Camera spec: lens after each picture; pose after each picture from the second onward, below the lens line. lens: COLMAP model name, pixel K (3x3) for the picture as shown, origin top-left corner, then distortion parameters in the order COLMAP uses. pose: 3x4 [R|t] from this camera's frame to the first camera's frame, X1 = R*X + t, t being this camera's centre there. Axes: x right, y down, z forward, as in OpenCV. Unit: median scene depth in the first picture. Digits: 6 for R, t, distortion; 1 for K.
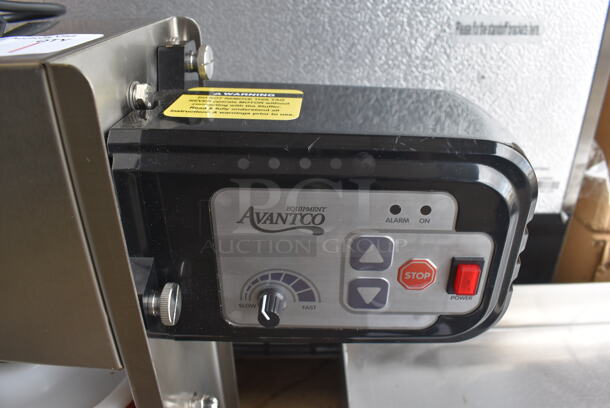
lens RADIAL K [[468.3, 0, 306.1], [0, 468.3, 198.1], [0, 0, 1]] dist [-0.106347, 0.016440]
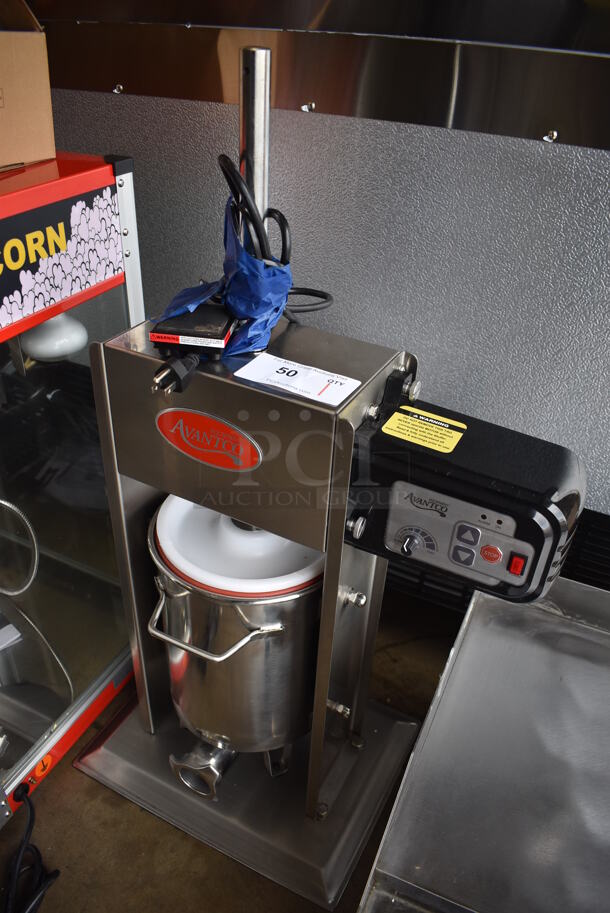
lens RADIAL K [[700.9, 0, 305.0], [0, 700.9, 456.5], [0, 0, 1]] dist [-0.106347, 0.016440]
pose [[0.902530, 0.275684, -0.330814, 0.363051], [-0.238213, 0.959594, 0.149783, -0.415129], [0.358740, -0.056380, 0.931733, -1.686959]]
